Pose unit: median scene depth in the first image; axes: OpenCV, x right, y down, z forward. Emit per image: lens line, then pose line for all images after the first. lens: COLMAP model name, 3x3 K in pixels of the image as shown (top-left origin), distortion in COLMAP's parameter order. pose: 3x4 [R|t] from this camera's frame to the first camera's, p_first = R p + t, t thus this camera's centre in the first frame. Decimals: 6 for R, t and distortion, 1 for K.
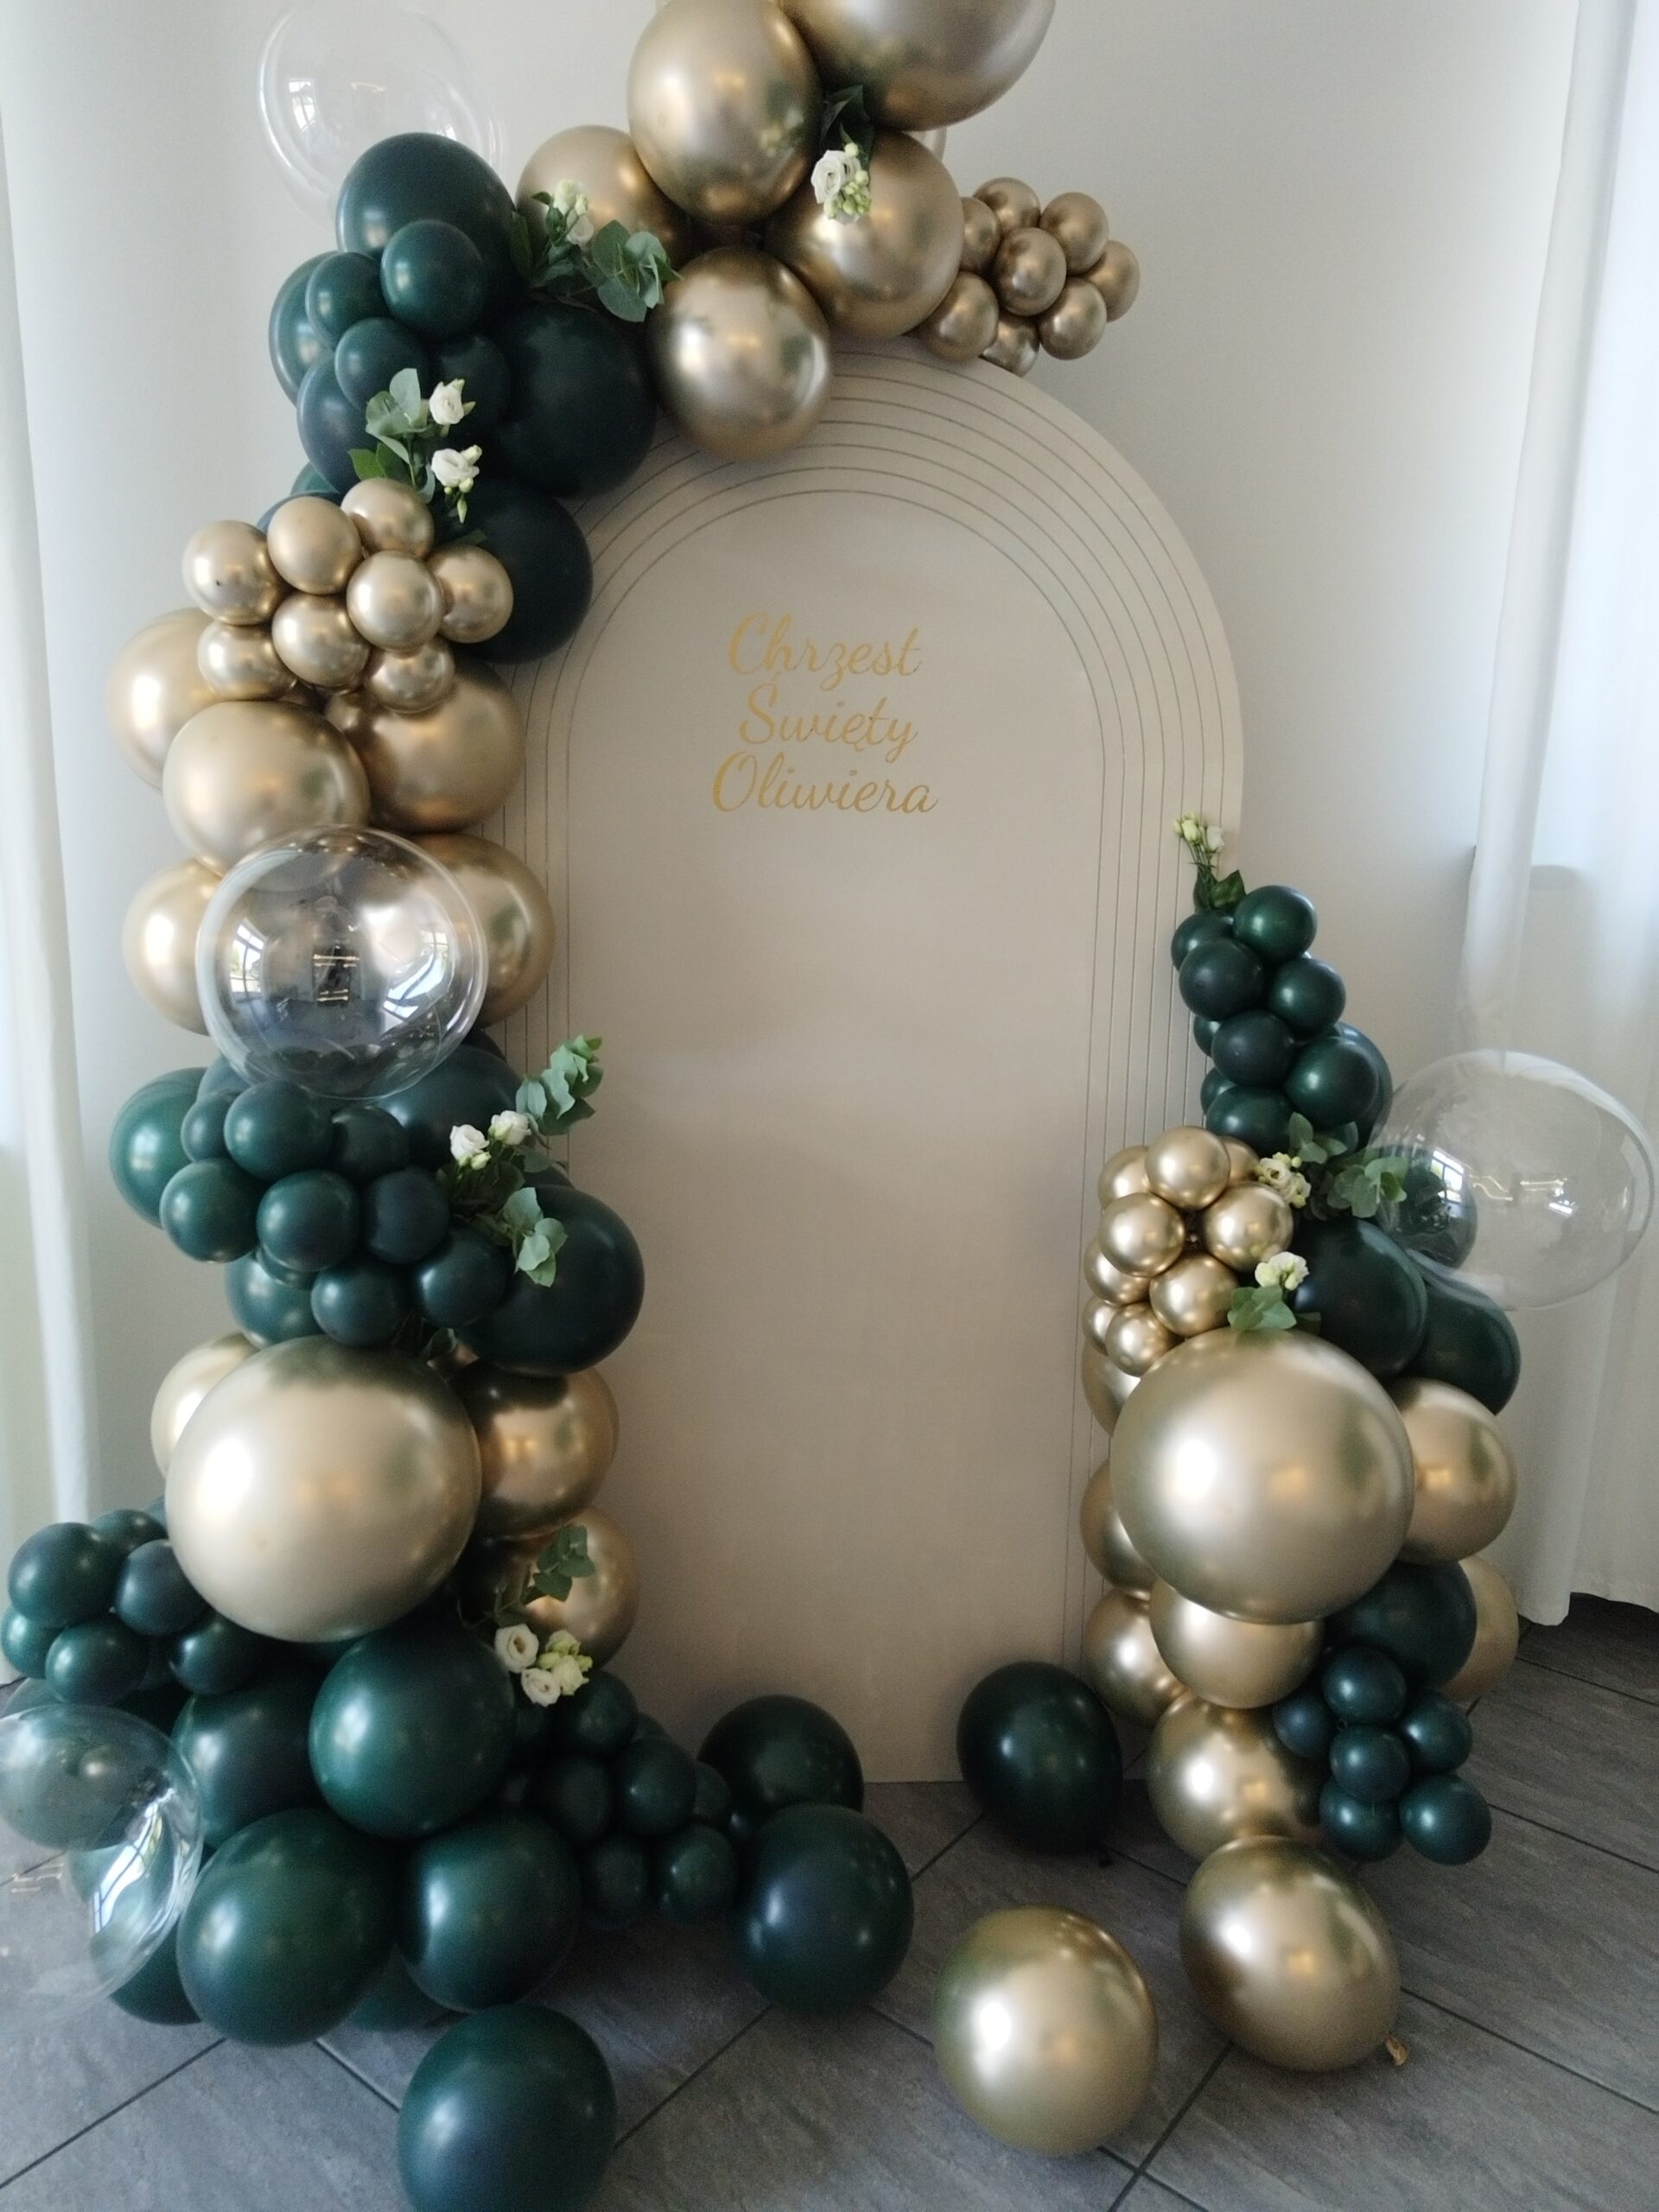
lens RADIAL K [[1595.3, 0, 836.5], [0, 1595.3, 1123.3], [0, 0, 1]] dist [0.008367, -0.000078]
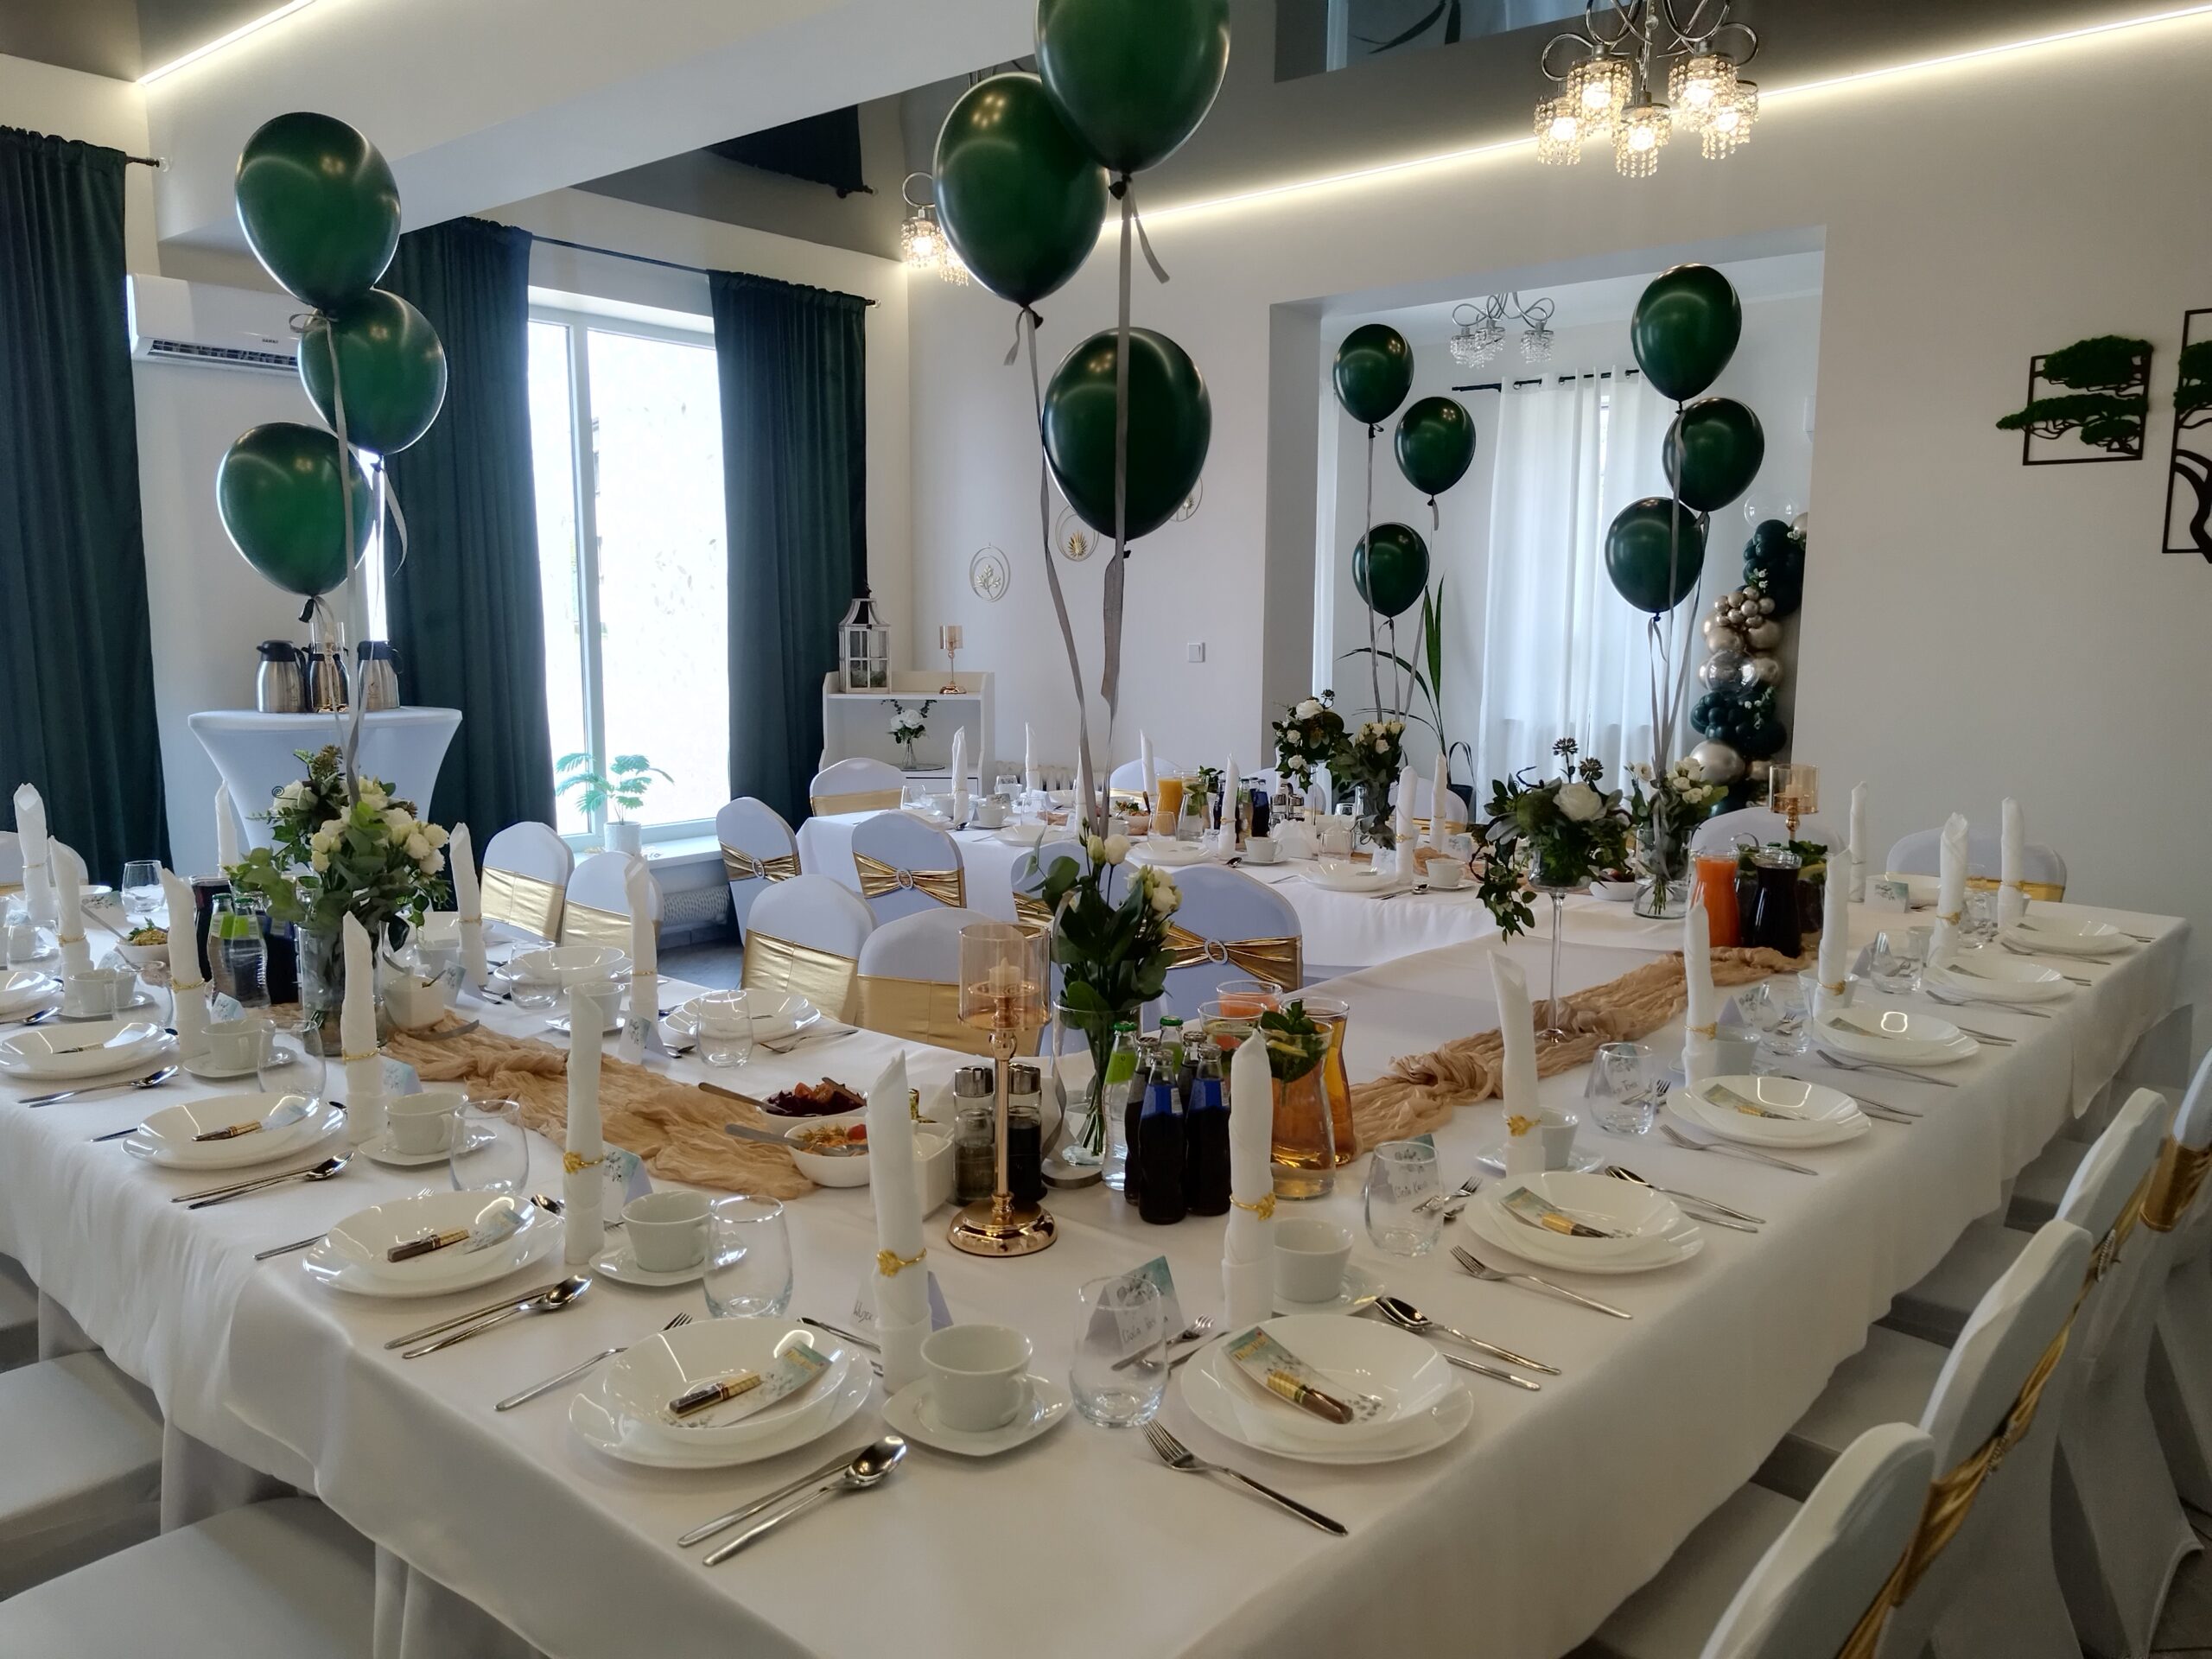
lens RADIAL K [[1595.3, 0, 1101.8], [0, 1595.3, 830.0], [0, 0, 1]] dist [0.008367, -0.000078]
pose [[0.669395, 0.069355, -0.739662, 2.158076], [-0.148712, 0.987990, -0.041945, 0.908788], [0.727870, 0.138075, 0.671670, -3.867204]]
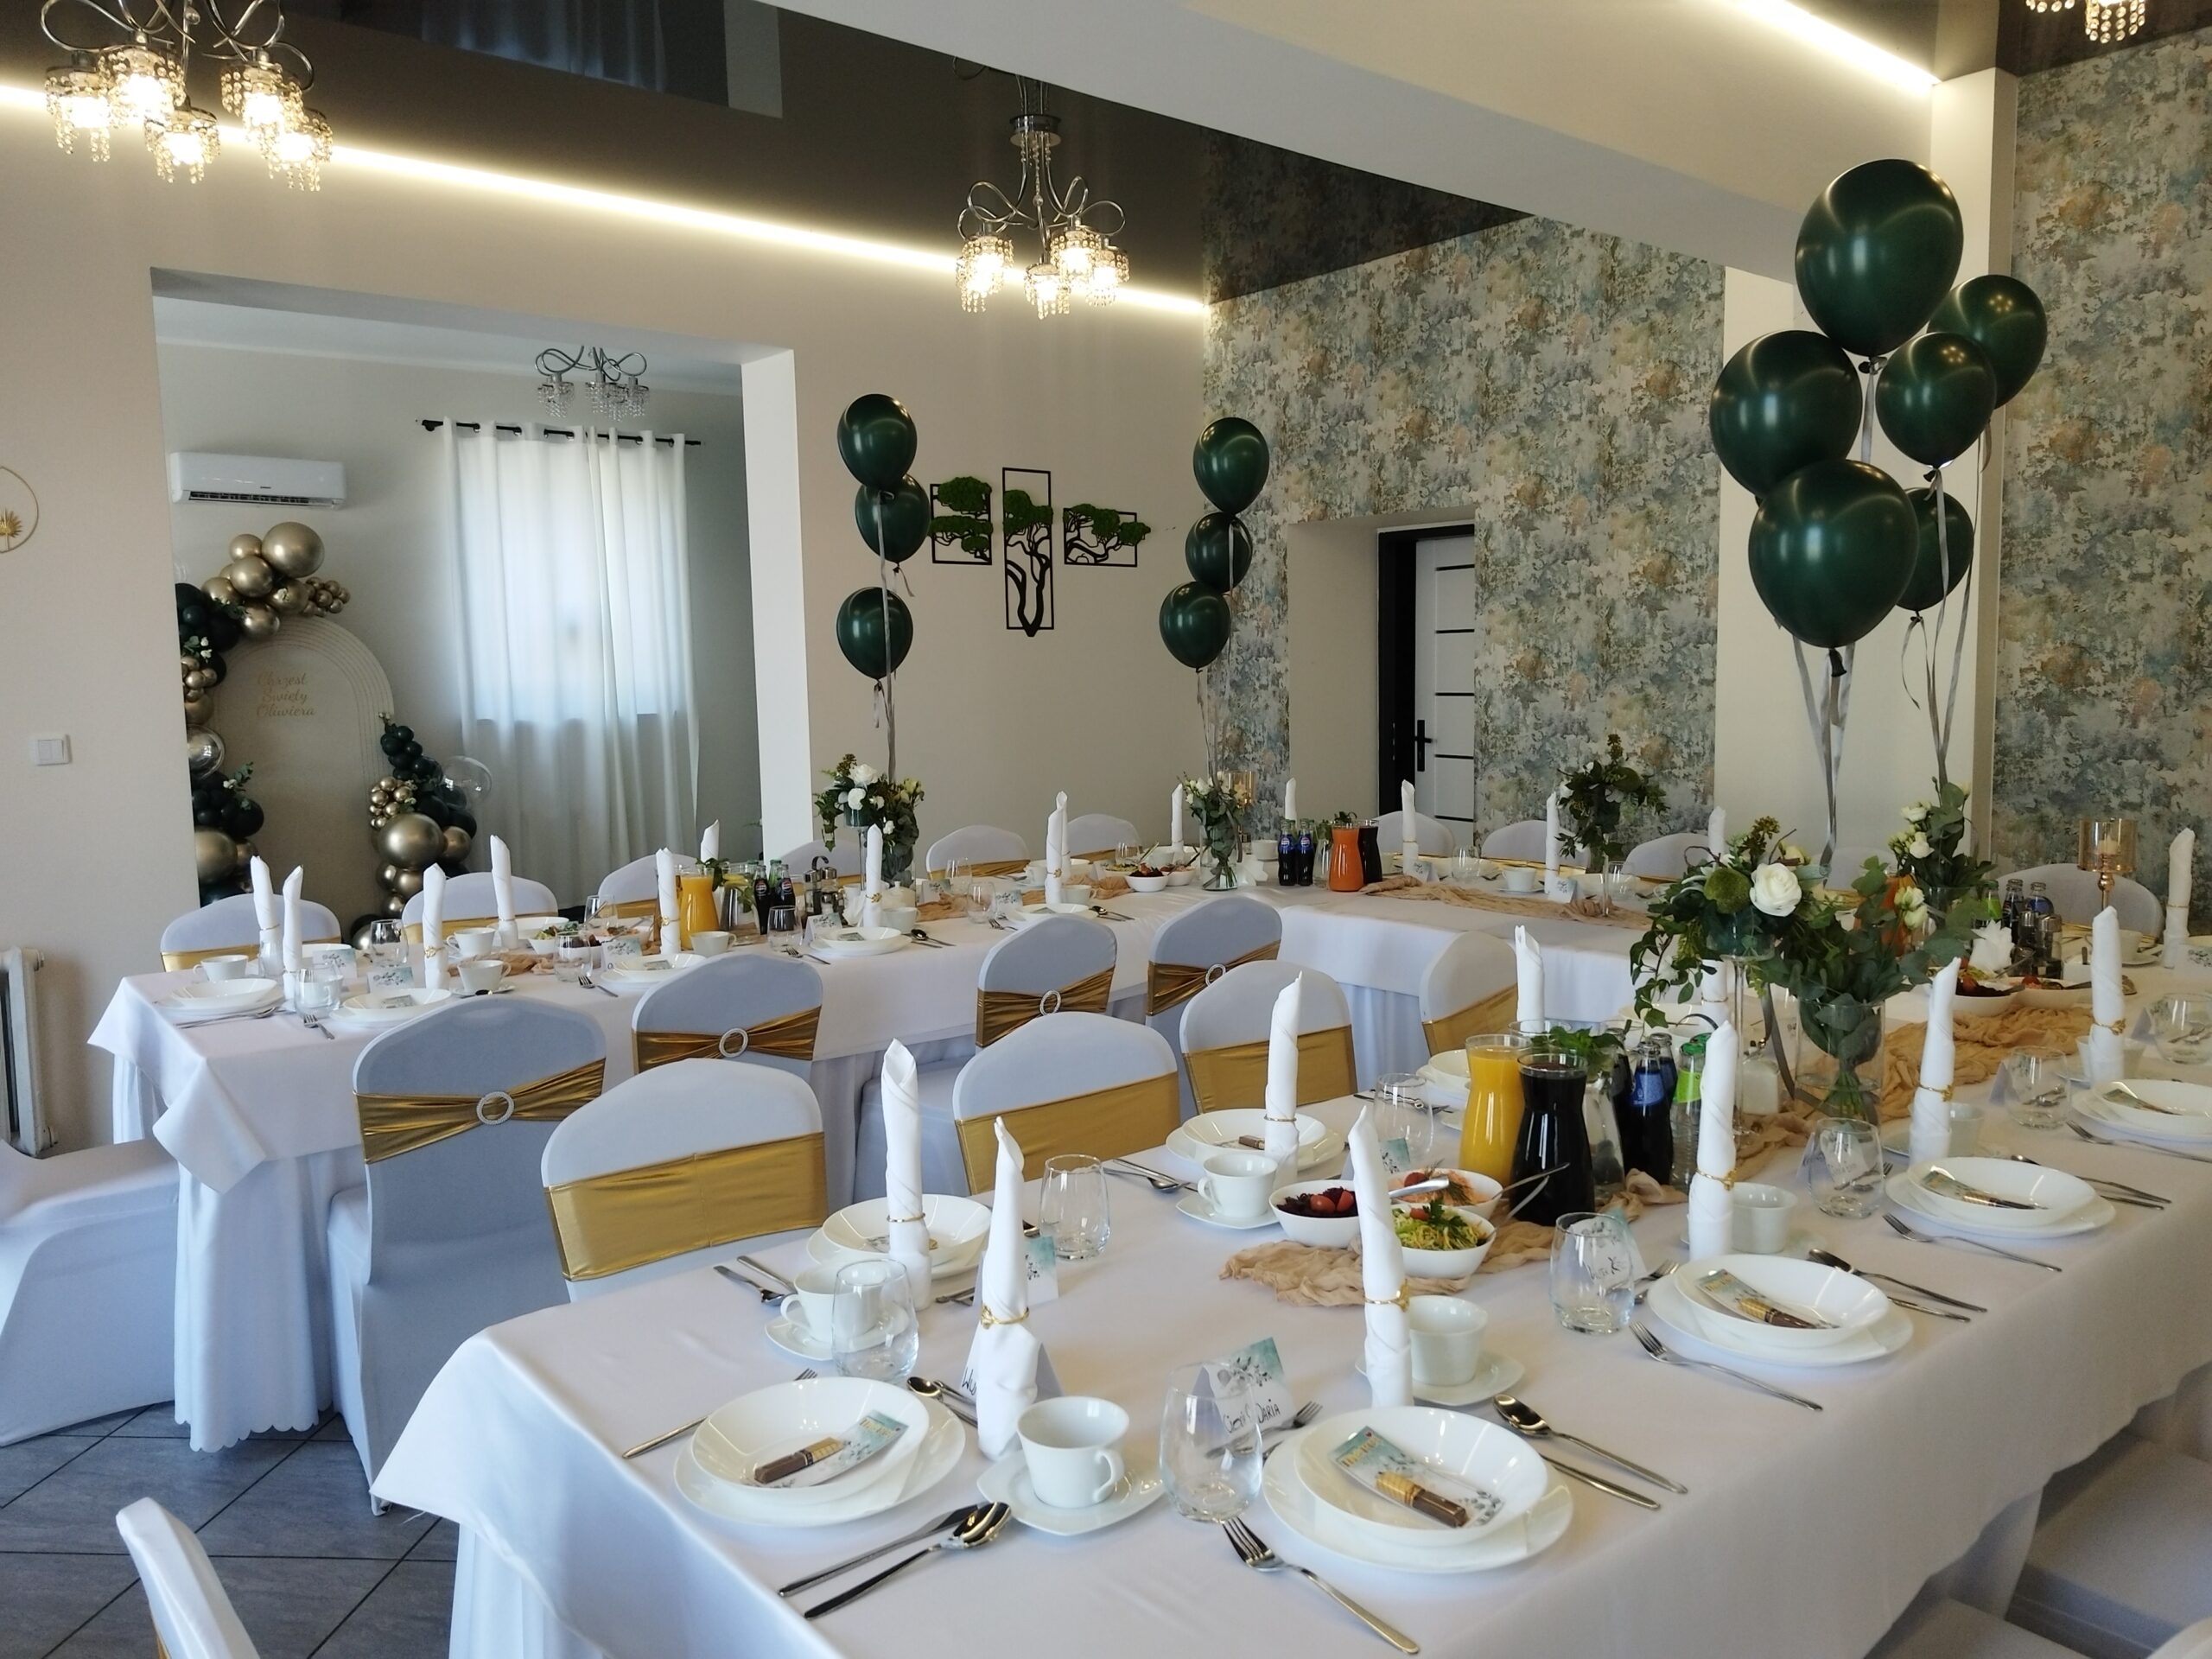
lens RADIAL K [[1595.3, 0, 1102.8], [0, 1595.3, 835.1], [0, 0, 1]] dist [0.008367, -0.000078]
pose [[0.838506, -0.109619, 0.533752, -0.563287], [0.169446, 0.983445, -0.064219, 0.864675], [-0.517876, 0.144290, 0.843199, -4.188961]]
